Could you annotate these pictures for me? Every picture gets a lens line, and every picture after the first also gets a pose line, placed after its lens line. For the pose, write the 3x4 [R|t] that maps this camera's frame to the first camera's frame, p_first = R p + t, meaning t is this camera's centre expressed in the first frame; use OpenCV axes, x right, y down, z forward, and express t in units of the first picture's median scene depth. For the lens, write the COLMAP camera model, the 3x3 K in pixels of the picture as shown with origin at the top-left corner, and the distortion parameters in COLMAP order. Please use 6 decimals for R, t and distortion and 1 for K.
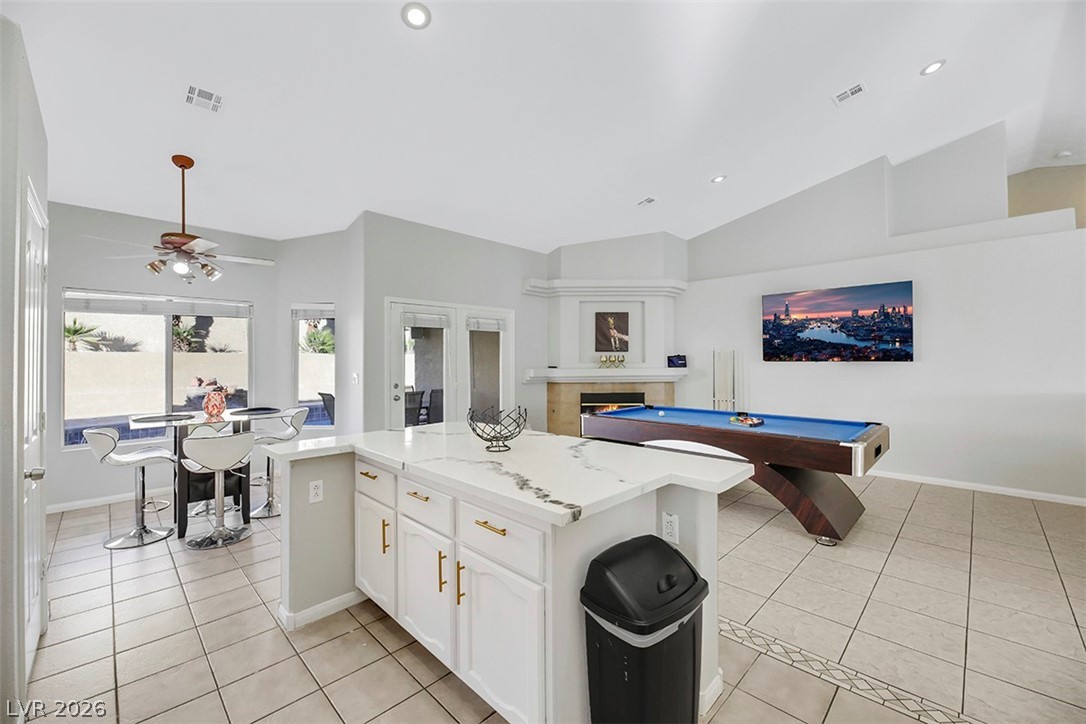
lens RADIAL K [[438.2, 0, 541.1], [0, 438.2, 358.9], [0, 0, 1]] dist [0.000038, -0.003417]
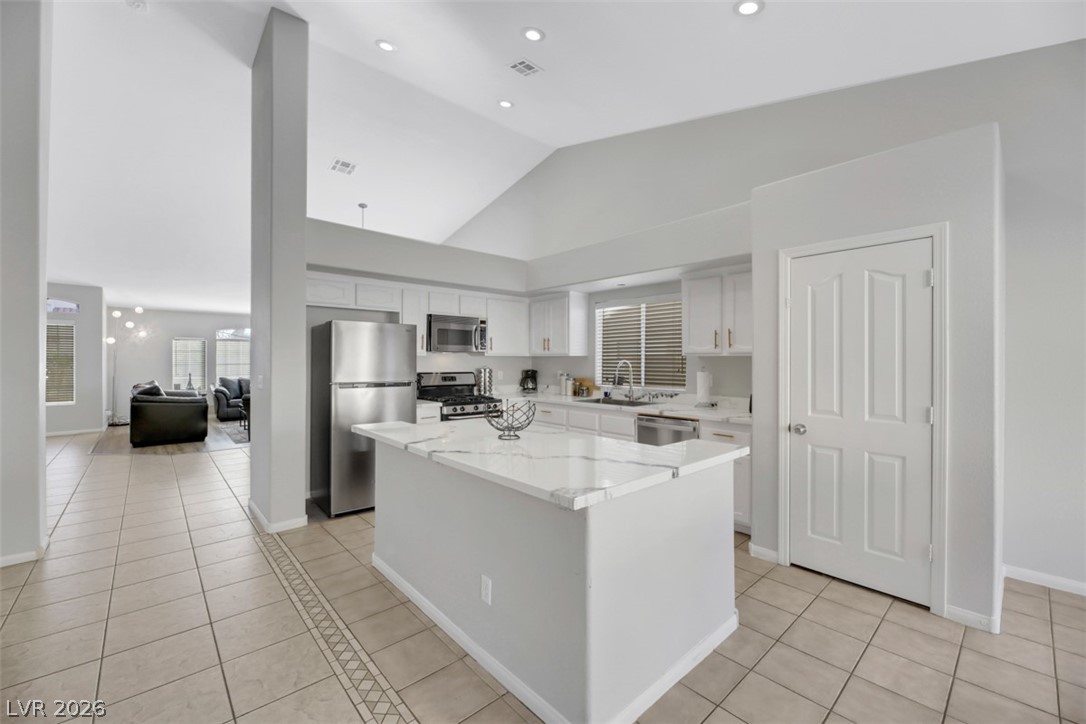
lens RADIAL K [[438.2, 0, 541.1], [0, 438.2, 358.9], [0, 0, 1]] dist [0.000038, -0.003417]
pose [[-0.998615, 0.003476, 0.052504, -0.077648], [0.003250, 0.999985, -0.004392, 0.001967], [-0.052518, -0.004215, -0.998611, 0.687504]]
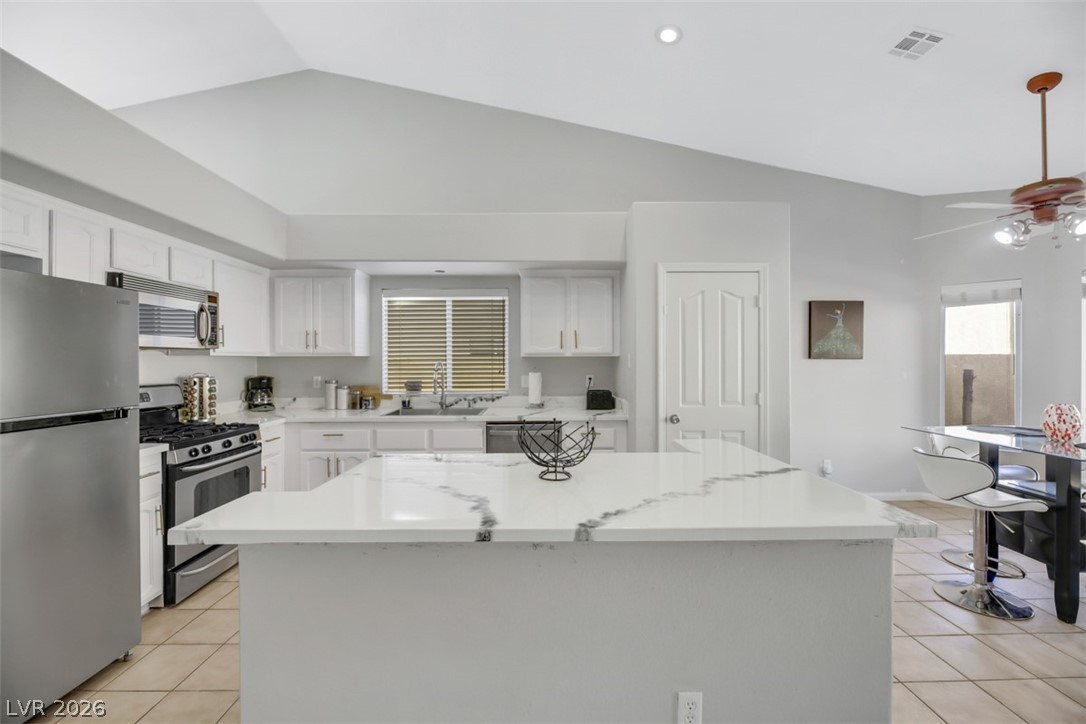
lens RADIAL K [[433.6, 0, 541.9], [0, 433.6, 360.4], [0, 0, 1]] dist [0.000132, -0.003327]
pose [[-0.697798, 0.007464, -0.716256, 0.148522], [0.008759, 0.999960, 0.001888, 0.000202], [0.716241, -0.004957, -0.697836, 0.488142]]
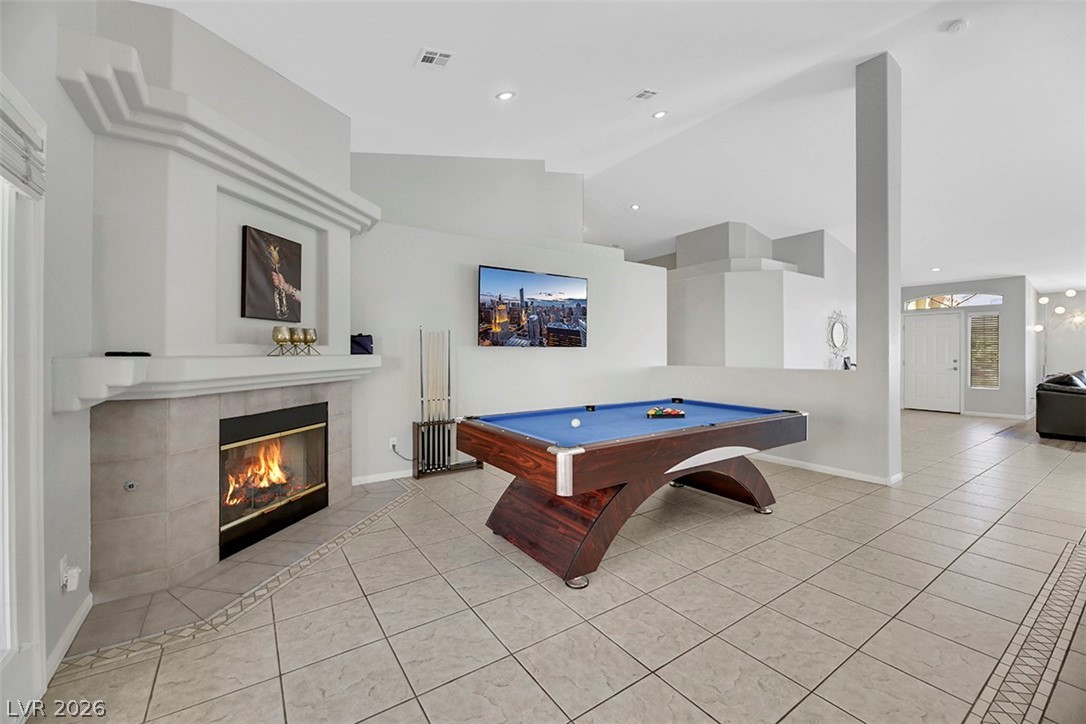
lens RADIAL K [[439.8, 0, 543.1], [0, 439.8, 352.0], [0, 0, 1]] dist [-0.005621, -0.000605]
pose [[0.184436, 0.006291, 0.982824, -0.240856], [-0.003399, 0.999978, -0.005763, 0.018440], [-0.982839, -0.002278, 0.184453, 0.637233]]
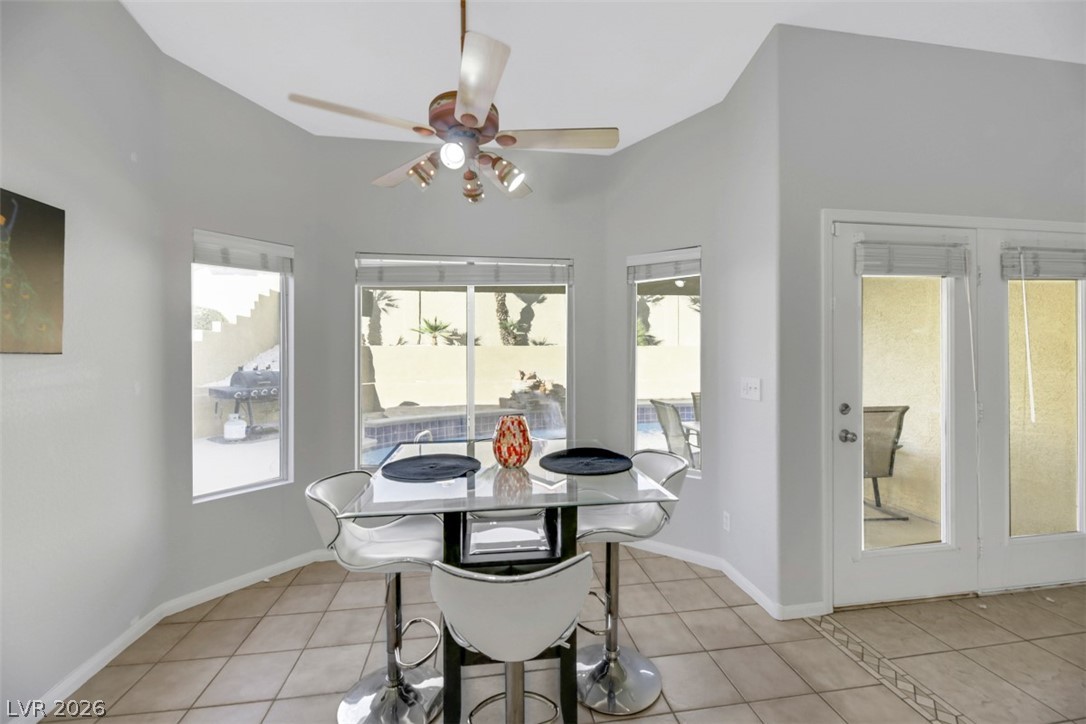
lens RADIAL K [[439.8, 0, 543.1], [0, 439.8, 352.0], [0, 0, 1]] dist [-0.005621, -0.000605]
pose [[0.806999, -0.002870, -0.590545, -0.239114], [0.002147, 0.999996, -0.001926, 0.003562], [0.590548, 0.000287, 0.807002, 0.347249]]
